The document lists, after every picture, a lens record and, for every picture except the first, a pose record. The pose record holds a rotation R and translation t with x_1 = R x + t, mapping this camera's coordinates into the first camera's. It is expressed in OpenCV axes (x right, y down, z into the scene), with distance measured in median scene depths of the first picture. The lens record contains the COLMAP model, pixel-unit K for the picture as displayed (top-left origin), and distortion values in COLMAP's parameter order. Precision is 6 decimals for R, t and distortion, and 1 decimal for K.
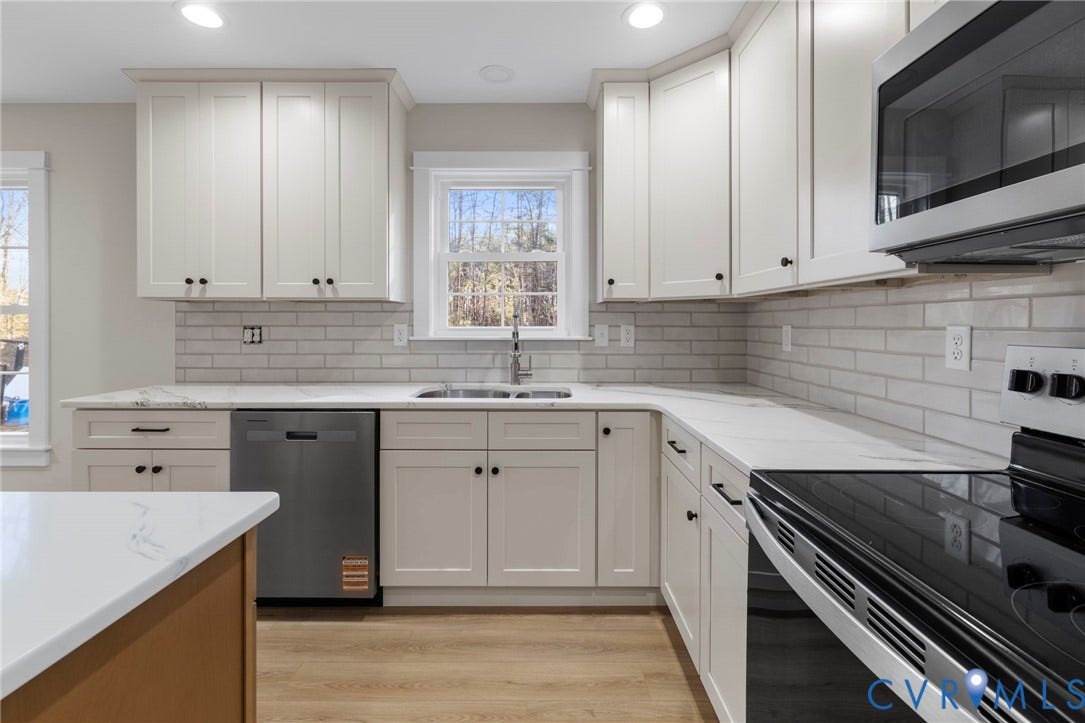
lens RADIAL K [[490.1, 0, 542.4], [0, 490.1, 324.9], [0, 0, 1]] dist [-0.002745, -0.000030]
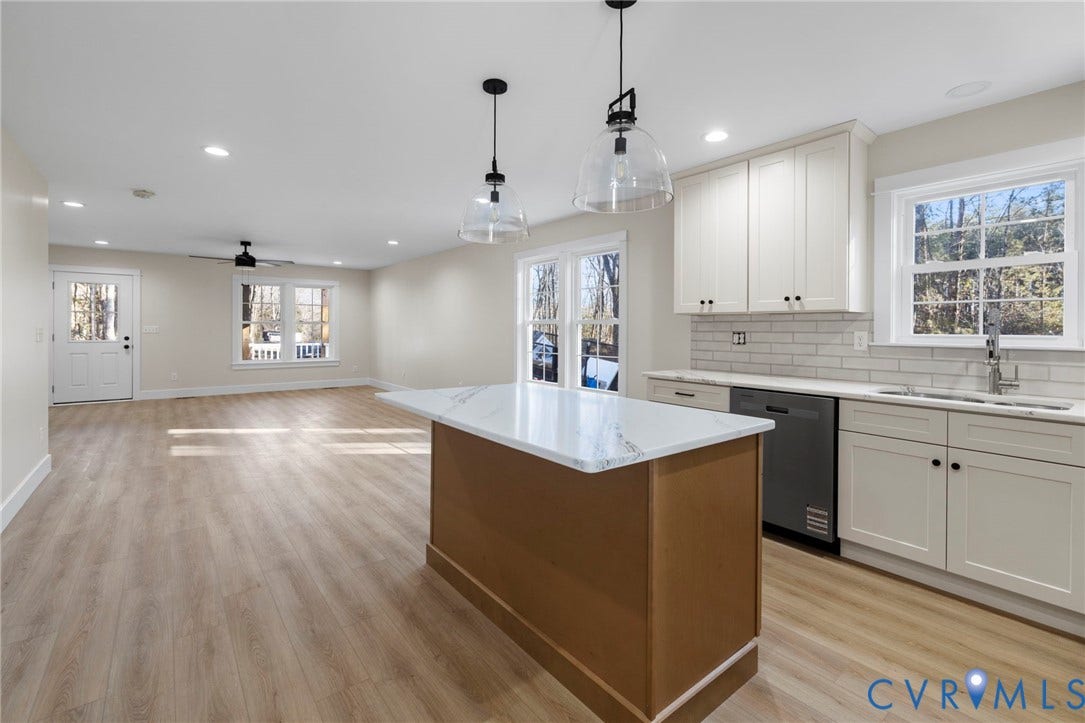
lens RADIAL K [[475.3, 0, 545.9], [0, 475.3, 329.8], [0, 0, 1]] dist [-0.002983, -0.000079]
pose [[0.632858, 0.004925, -0.774252, 0.117577], [-0.007598, 0.999971, 0.000151, 0.000565], [0.774231, 0.005788, 0.632877, -0.310090]]
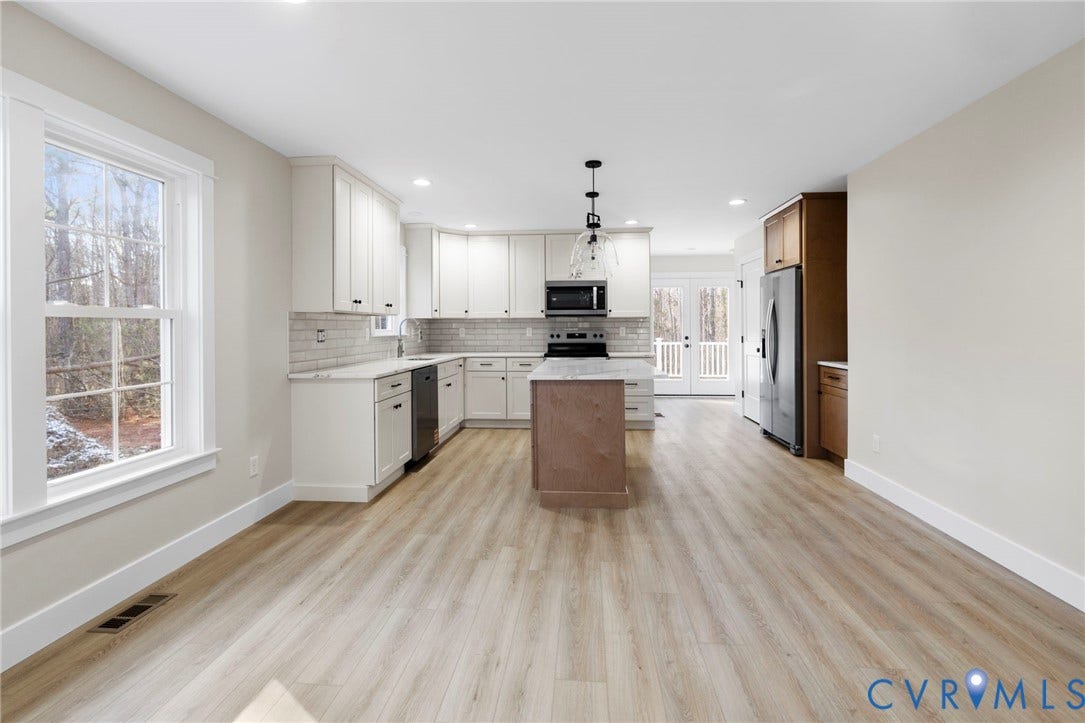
lens RADIAL K [[490.1, 0, 542.4], [0, 490.1, 324.9], [0, 0, 1]] dist [-0.002745, -0.000030]
pose [[0.080670, 0.003805, 0.996734, -2.179586], [0.007678, 0.999961, -0.004439, -0.001161], [-0.996711, 0.008011, 0.080638, 0.257242]]
